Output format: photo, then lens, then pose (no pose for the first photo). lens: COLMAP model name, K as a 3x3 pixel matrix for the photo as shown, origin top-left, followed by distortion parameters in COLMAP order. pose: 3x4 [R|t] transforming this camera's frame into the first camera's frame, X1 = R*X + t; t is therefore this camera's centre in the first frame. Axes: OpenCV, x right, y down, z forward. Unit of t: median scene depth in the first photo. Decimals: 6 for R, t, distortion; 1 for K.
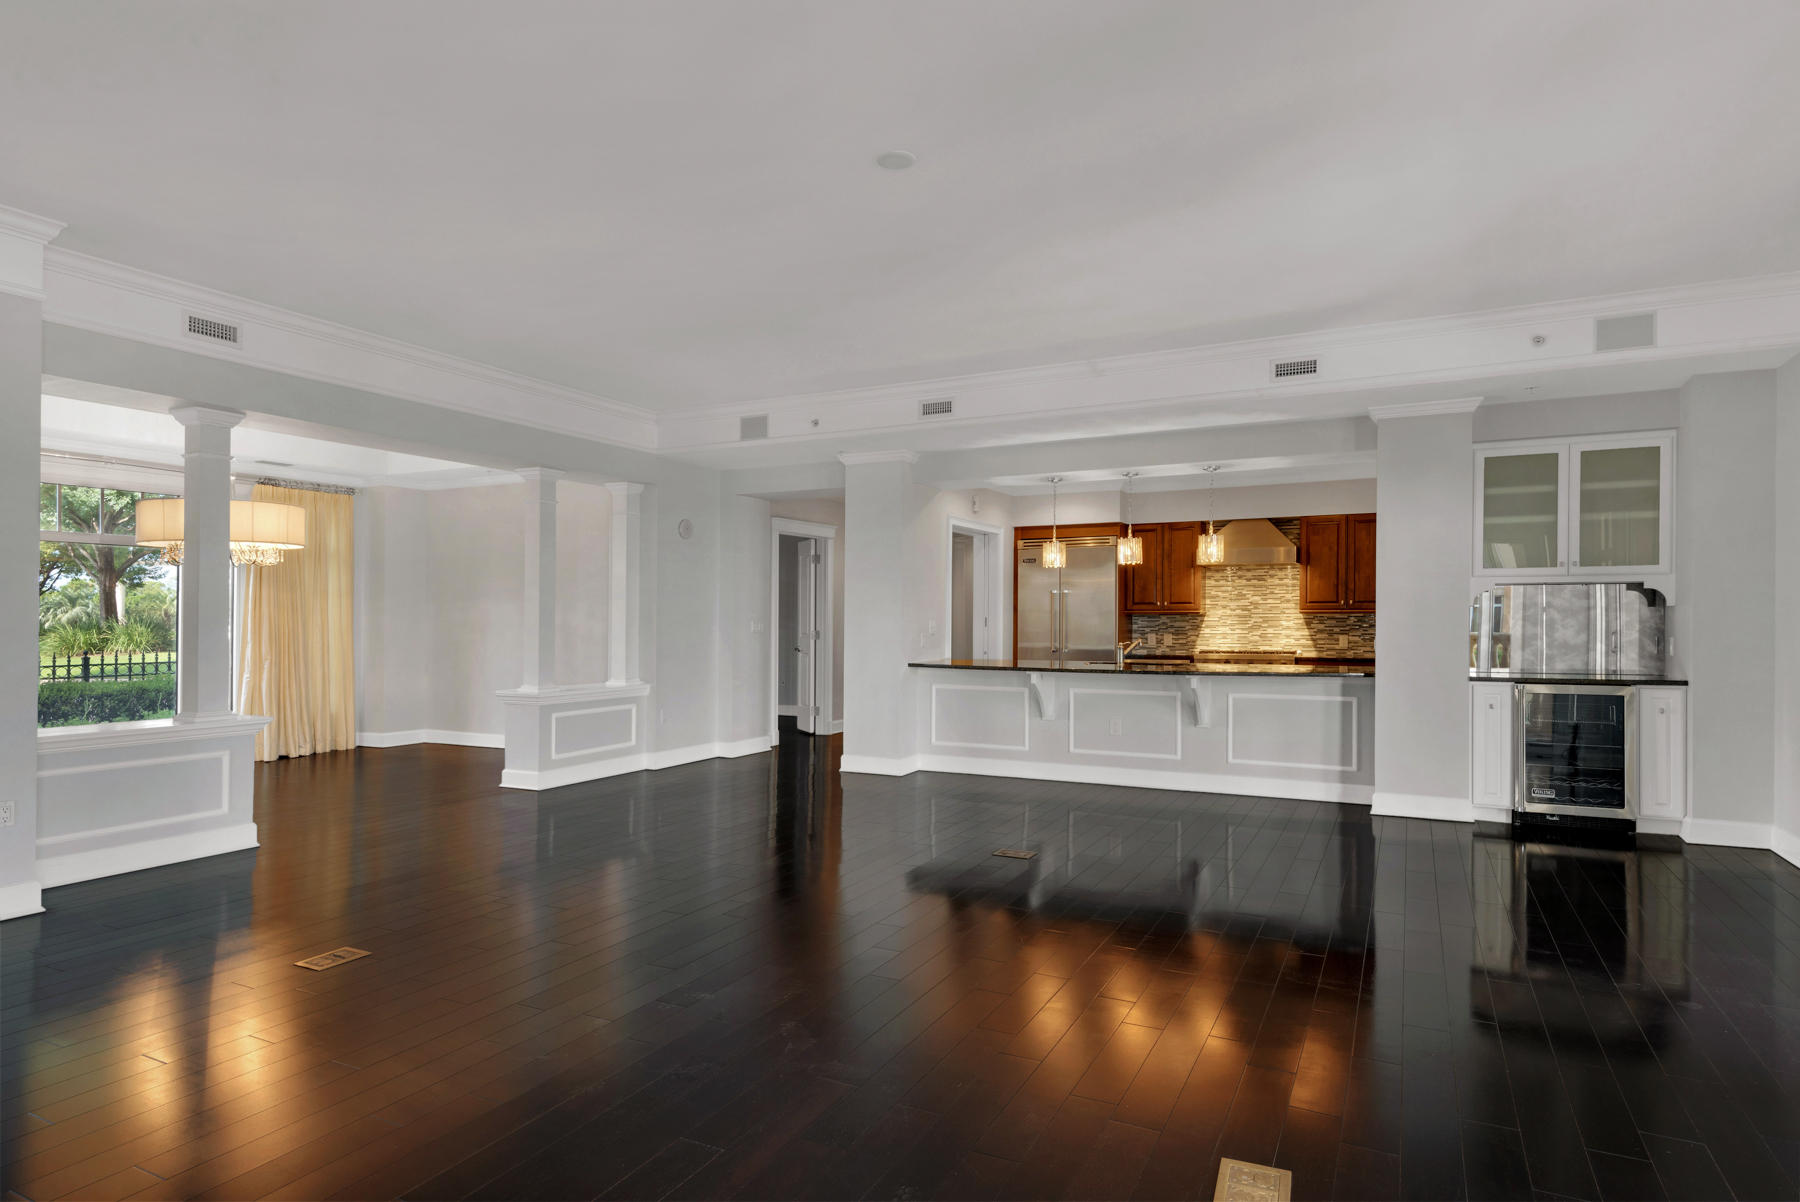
lens RADIAL K [[990.0, 0, 889.8], [0, 990.0, 609.6], [0, 0, 1]] dist [0.019307, -0.000956]
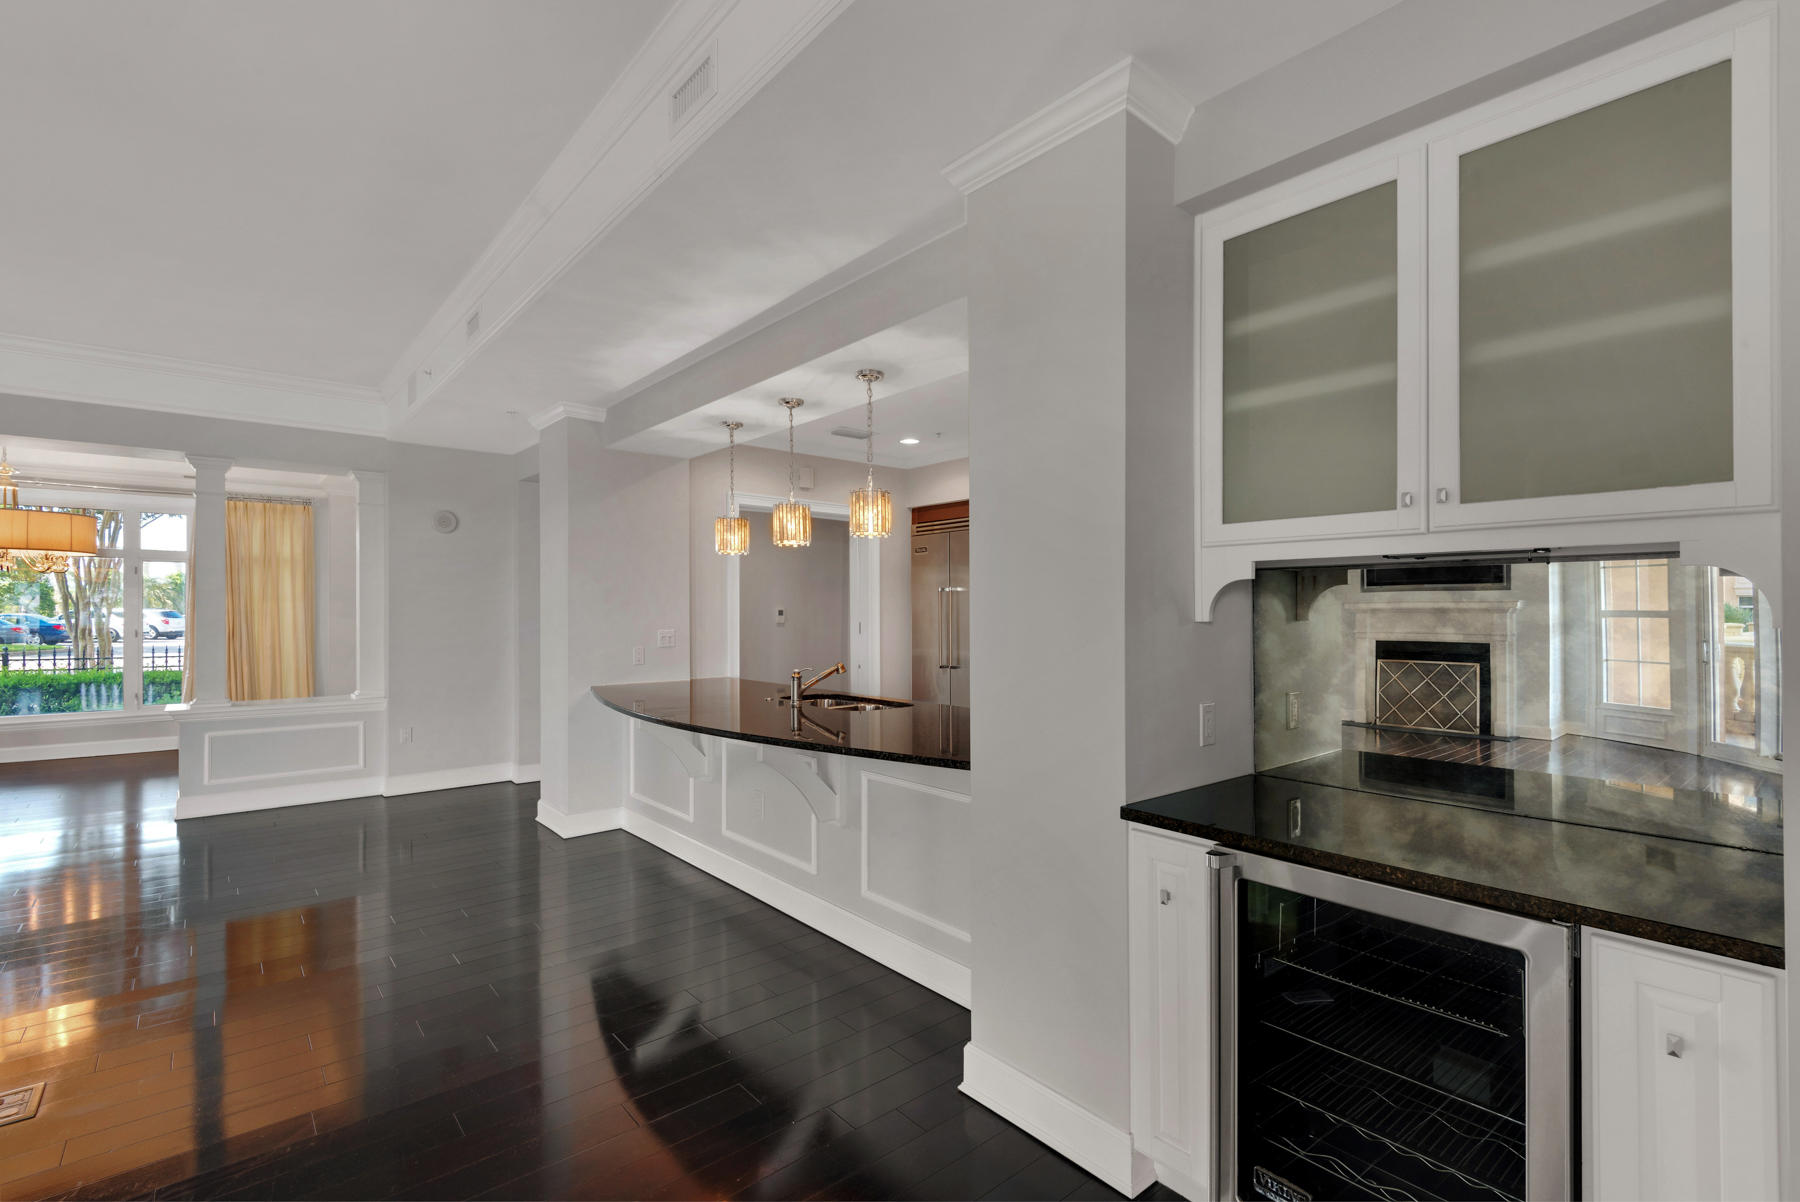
lens RADIAL K [[807.3, 0, 900.0], [0, 807.3, 601.0], [0, 0, 1]] dist [0.000021, -0.000195]
pose [[0.927416, -0.003046, -0.374018, 0.403117], [0.001388, 0.999988, -0.004701, -0.006675], [0.374028, 0.003840, 0.927410, 0.445289]]
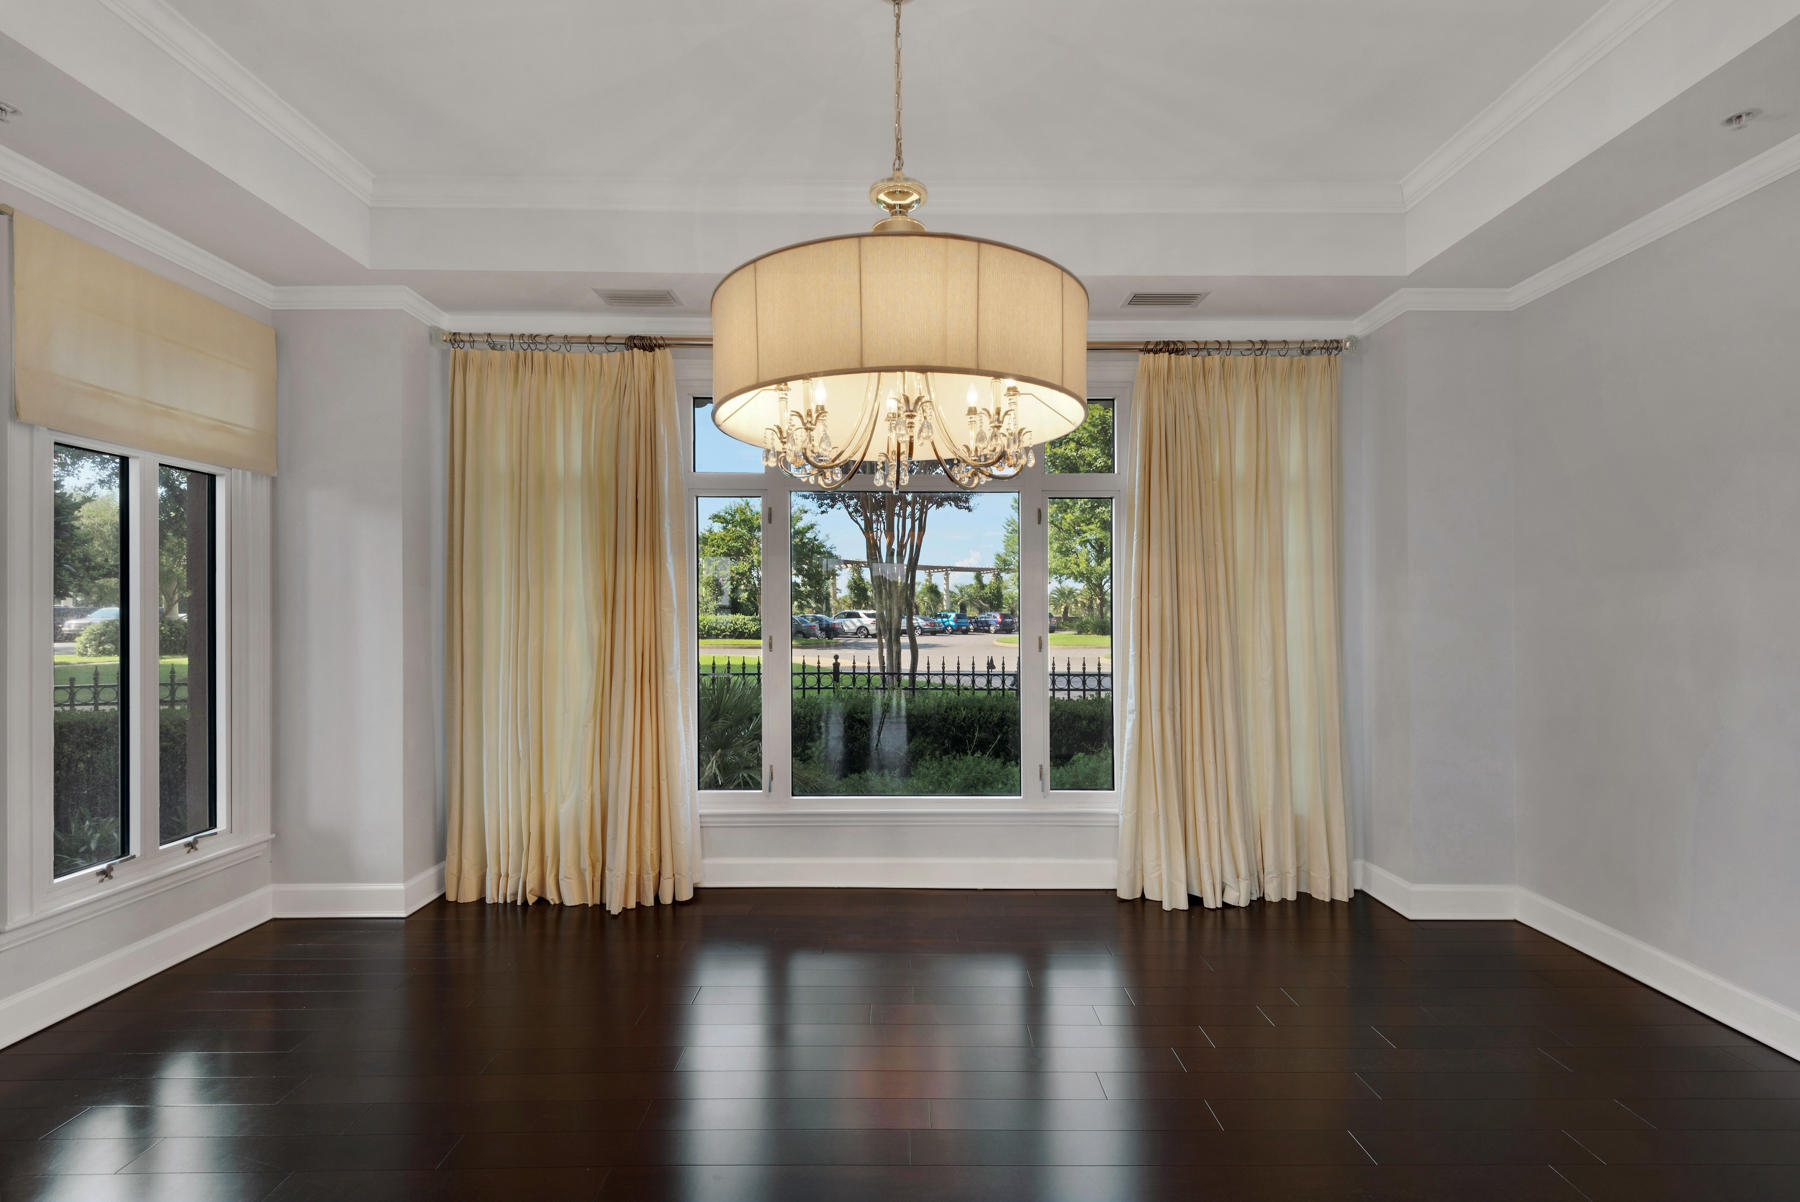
lens RADIAL K [[807.3, 0, 900.0], [0, 807.3, 601.0], [0, 0, 1]] dist [0.000021, -0.000195]
pose [[0.459216, -0.020572, -0.888086, -0.305980], [0.030282, 0.999513, -0.007495, 0.001055], [0.887808, -0.023452, 0.459616, 0.659268]]
